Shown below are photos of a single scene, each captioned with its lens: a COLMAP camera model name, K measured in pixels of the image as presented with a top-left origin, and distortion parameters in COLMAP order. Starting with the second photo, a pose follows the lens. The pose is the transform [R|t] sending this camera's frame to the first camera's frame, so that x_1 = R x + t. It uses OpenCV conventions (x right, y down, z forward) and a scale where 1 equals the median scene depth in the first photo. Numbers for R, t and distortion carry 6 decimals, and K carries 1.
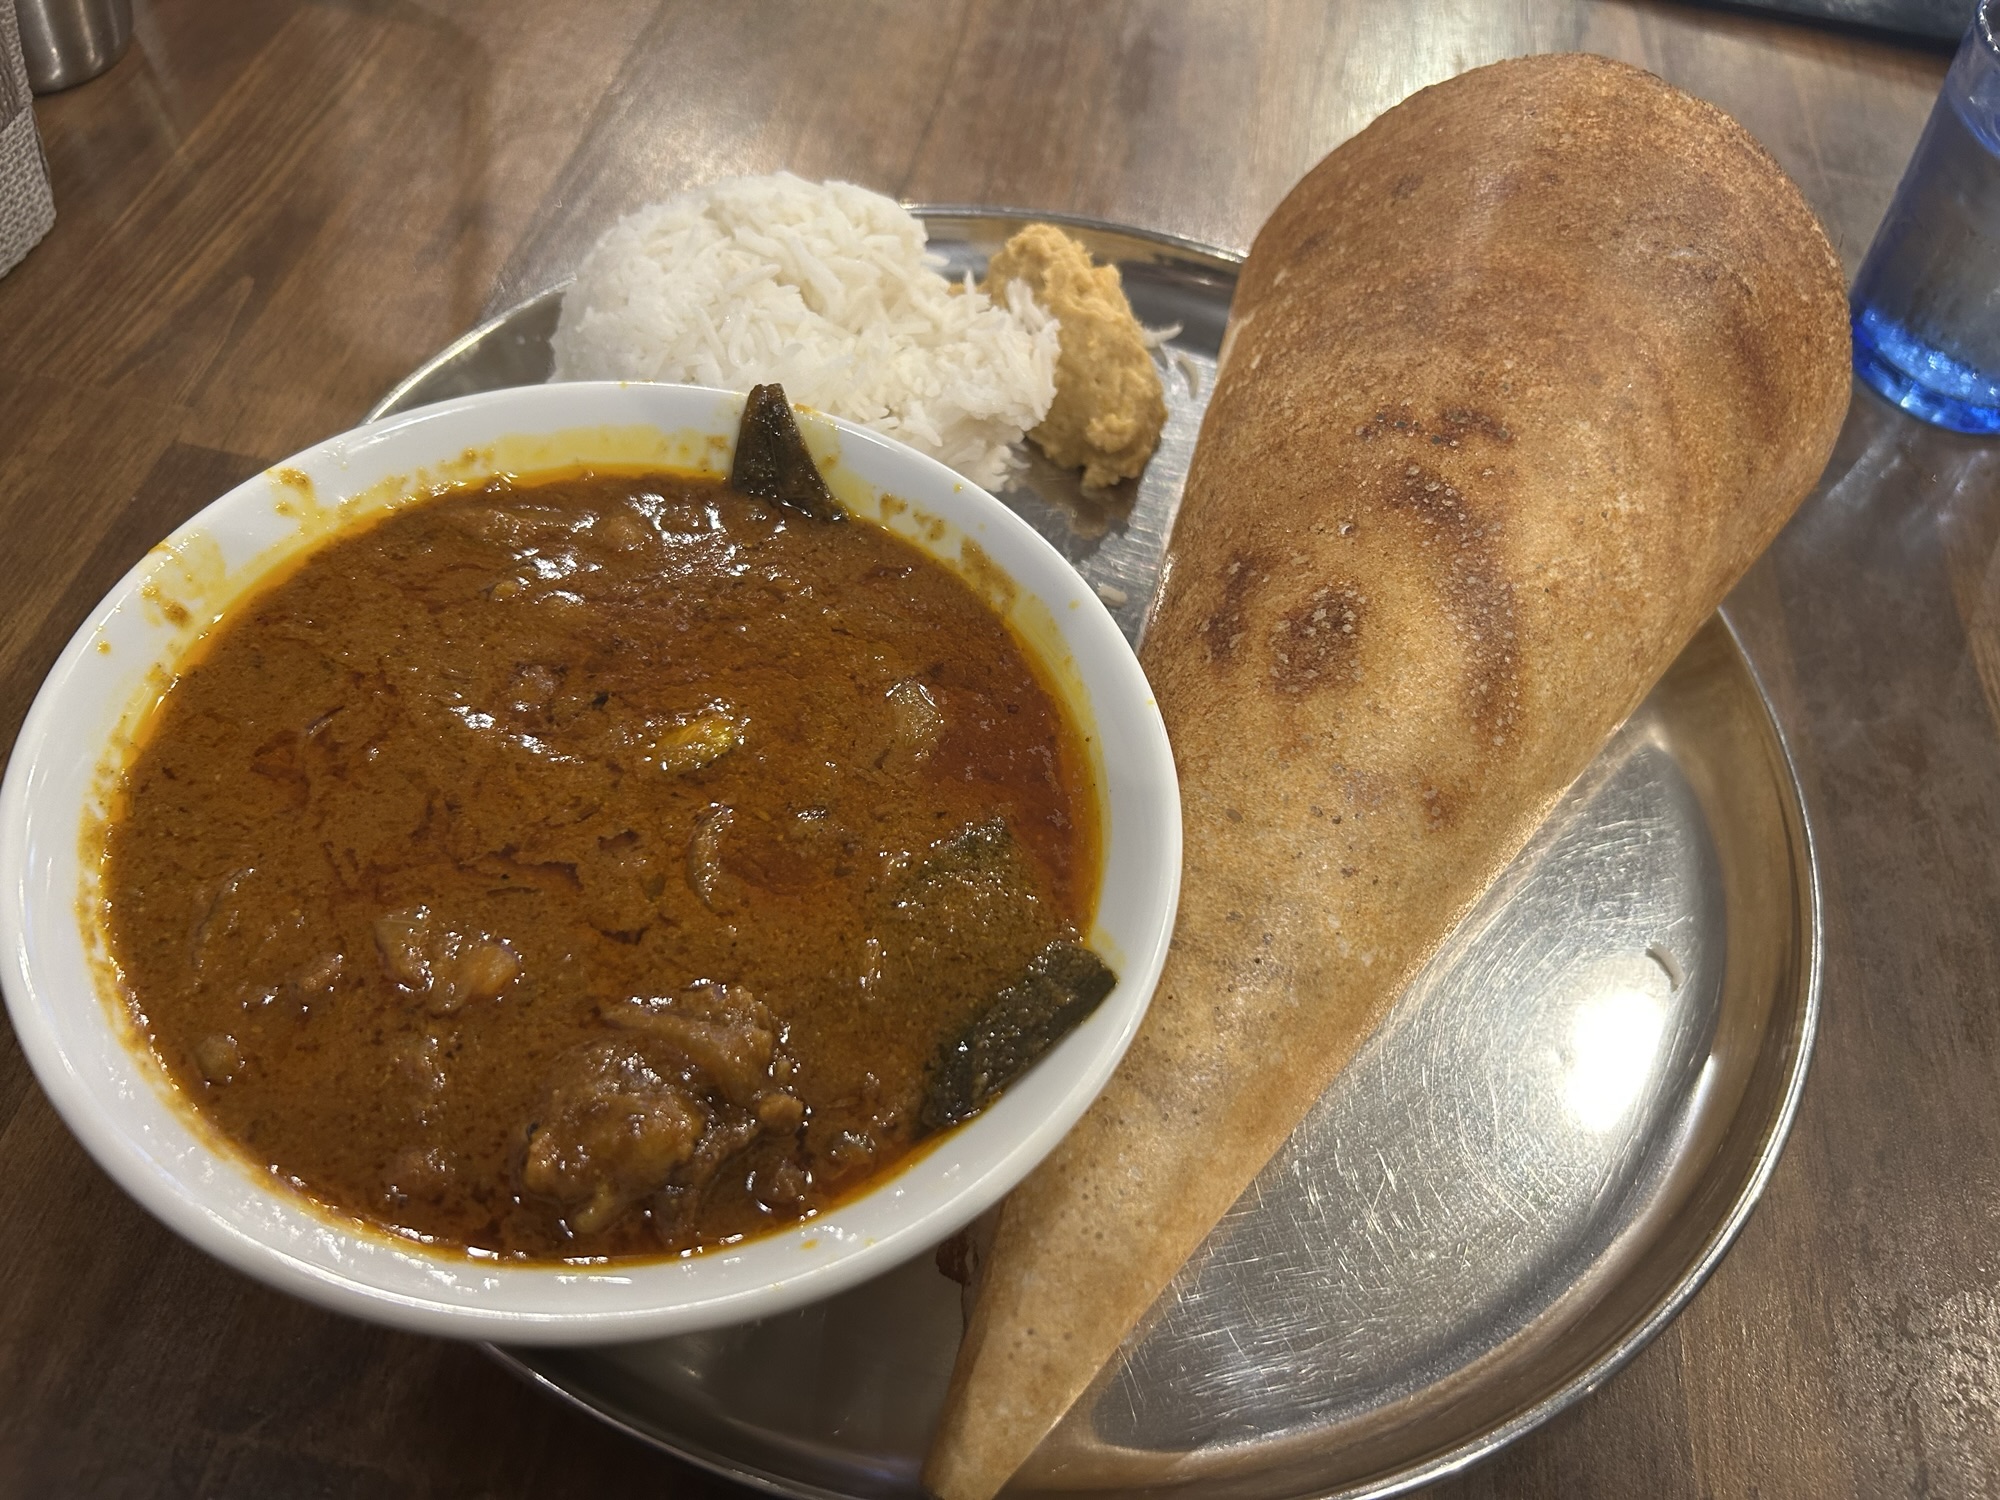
lens RADIAL K [[1519.6, 0, 1000.0], [0, 1519.6, 750.0], [0, 0, 1]] dist [-0.010809, -0.003858]
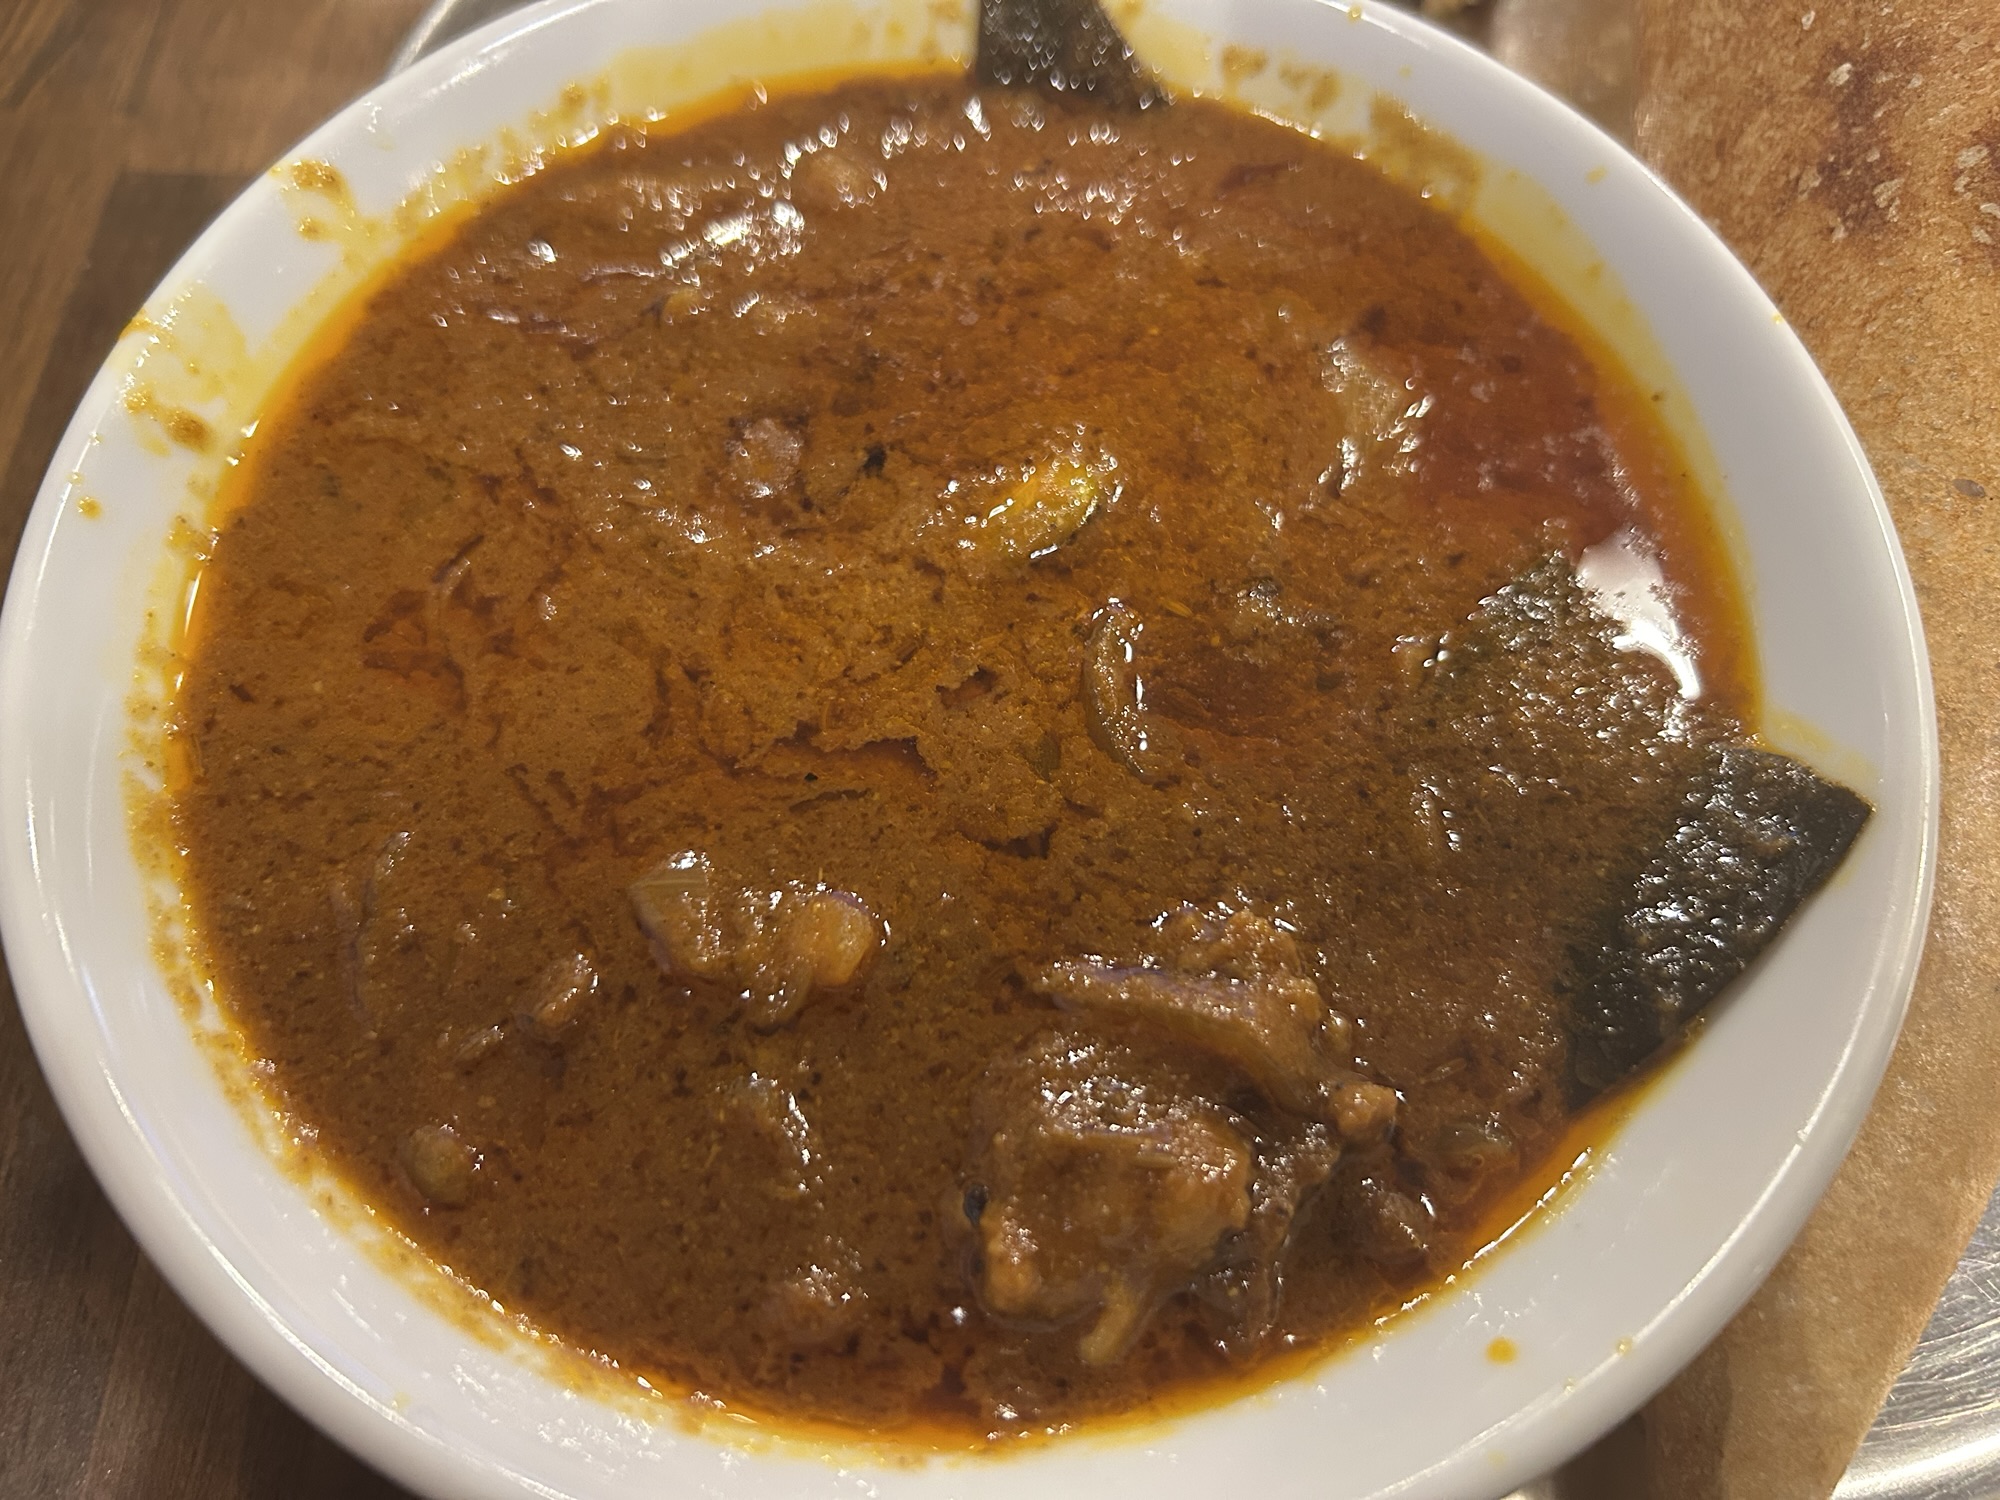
lens RADIAL K [[1670.8, 0, 1000.0], [0, 1670.8, 750.0], [0, 0, 1]] dist [0.000999, -0.084408]
pose [[0.986515, -0.145494, -0.074964, -0.193547], [0.156943, 0.970874, 0.181030, -0.035217], [0.046442, -0.190353, 0.980617, 0.339934]]
